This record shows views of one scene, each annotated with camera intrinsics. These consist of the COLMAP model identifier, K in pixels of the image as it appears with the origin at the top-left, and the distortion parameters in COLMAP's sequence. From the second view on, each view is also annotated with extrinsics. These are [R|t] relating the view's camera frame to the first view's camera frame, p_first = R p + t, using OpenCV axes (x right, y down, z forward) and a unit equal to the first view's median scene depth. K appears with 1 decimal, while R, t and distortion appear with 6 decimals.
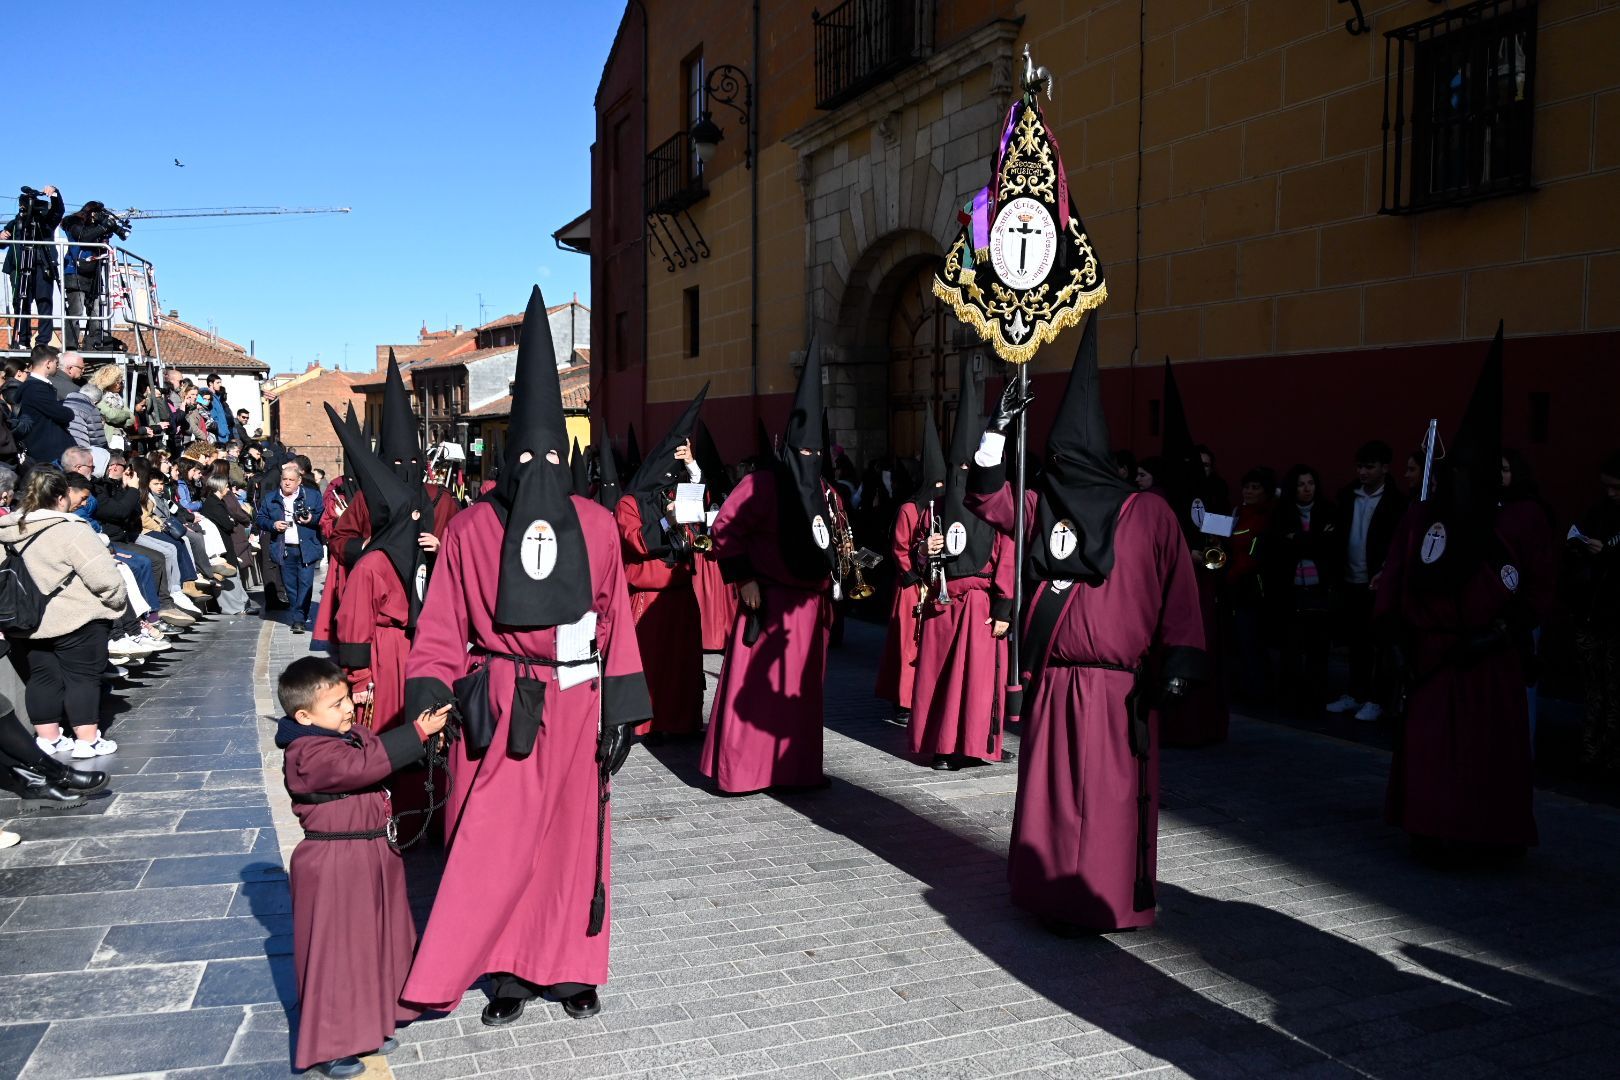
lens RADIAL K [[1333.2, 0, 810.0], [0, 1333.2, 540.0], [0, 0, 1]] dist [0.001807, -0.001433]
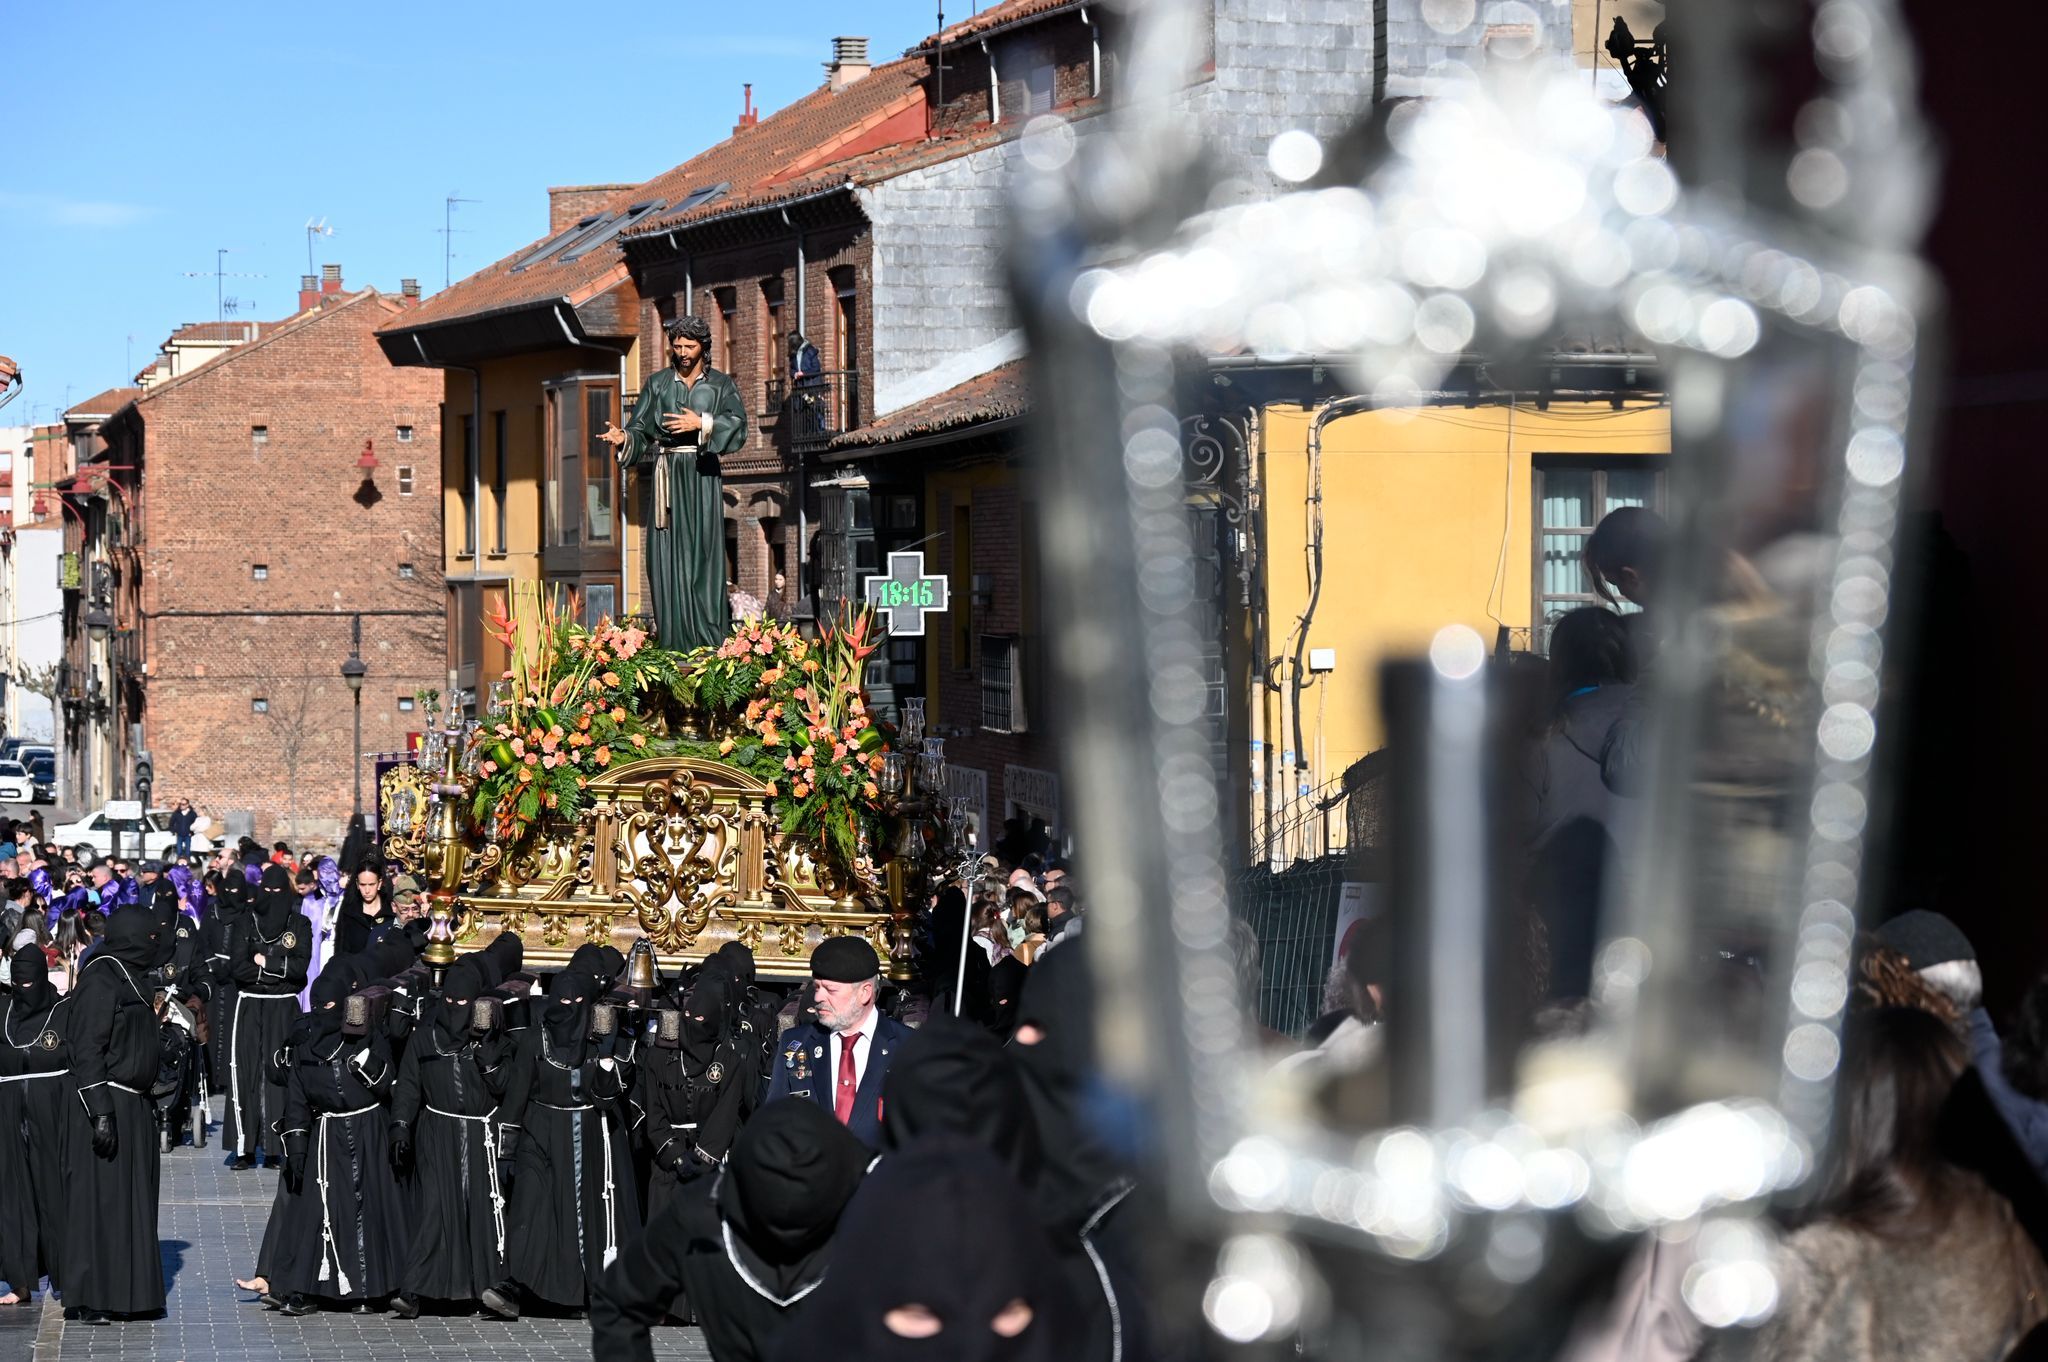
lens RADIAL K [[4911.7, 0, 1024.0], [0, 4911.7, 681.0], [0, 0, 1]] dist [-0.033768, 0.138014]
pose [[0.971242, -0.009253, -0.237914, -0.195629], [-0.004066, 0.998454, -0.055434, -0.055195], [0.238059, 0.054807, 0.969703, 0.984133]]
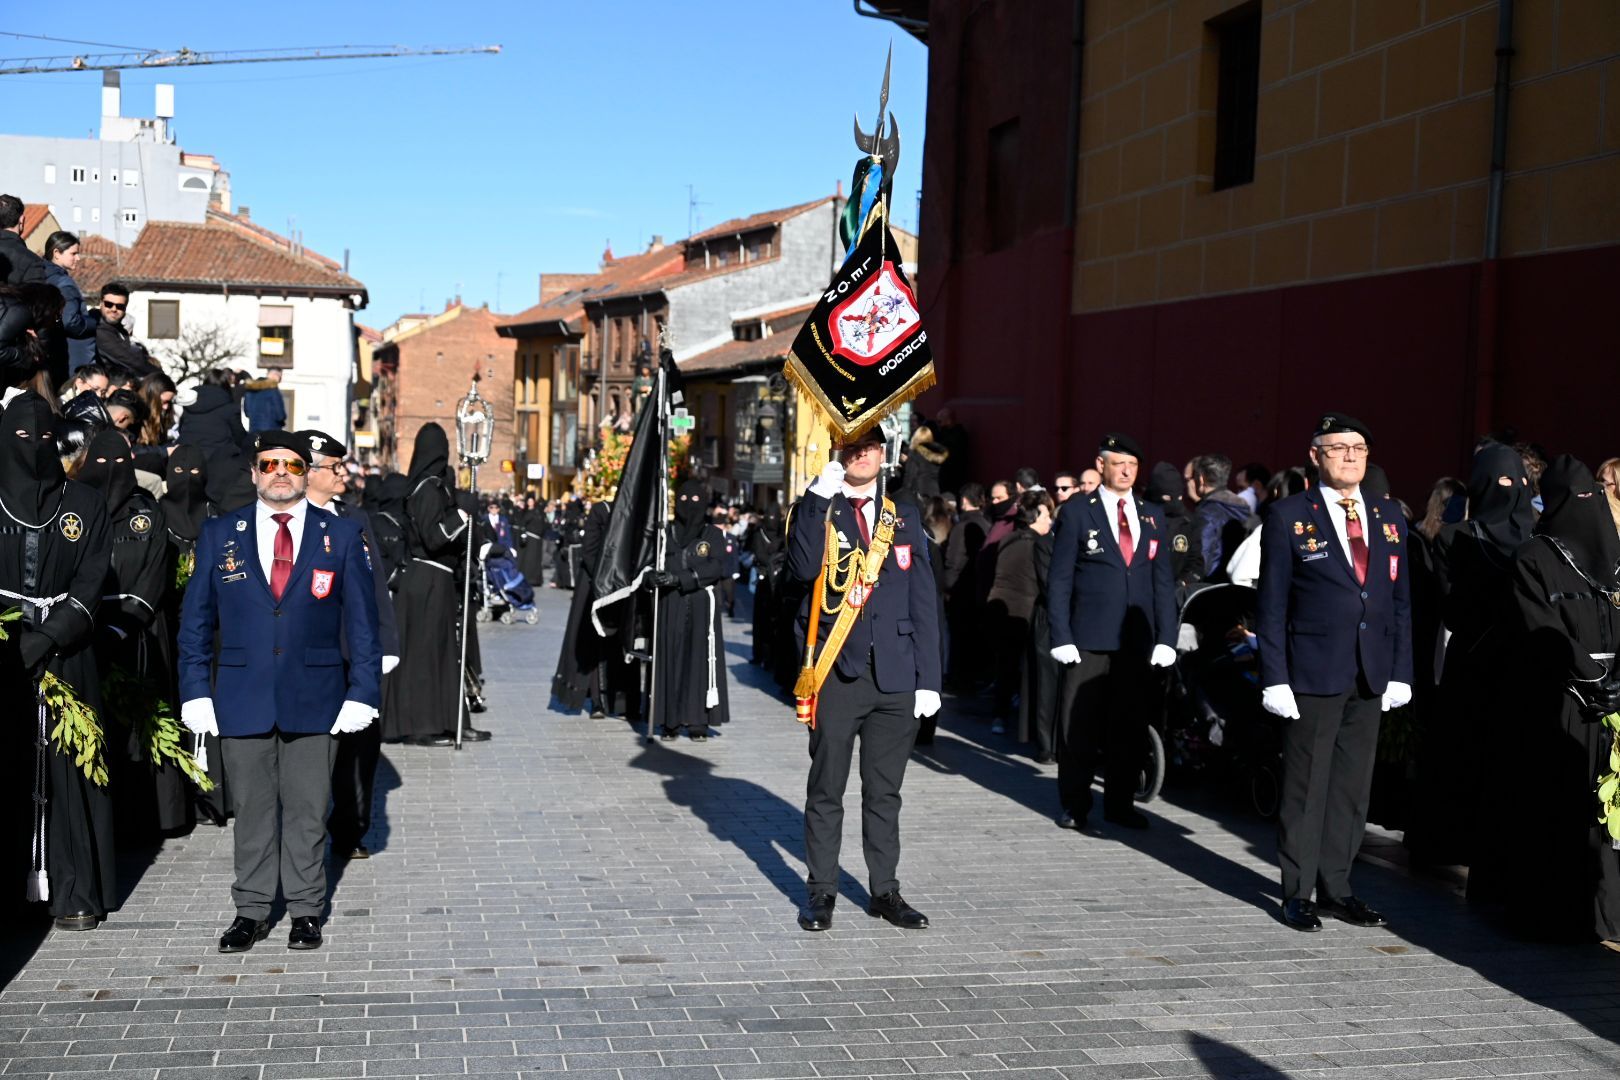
lens RADIAL K [[1844.5, 0, 810.0], [0, 1844.5, 540.0], [0, 0, 1]] dist [-0.021044, -0.016163]
pose [[0.985067, 0.034825, -0.168611, -0.133639], [-0.037029, 0.999265, -0.009944, -0.026385], [0.168141, 0.016039, 0.985632, 0.516916]]
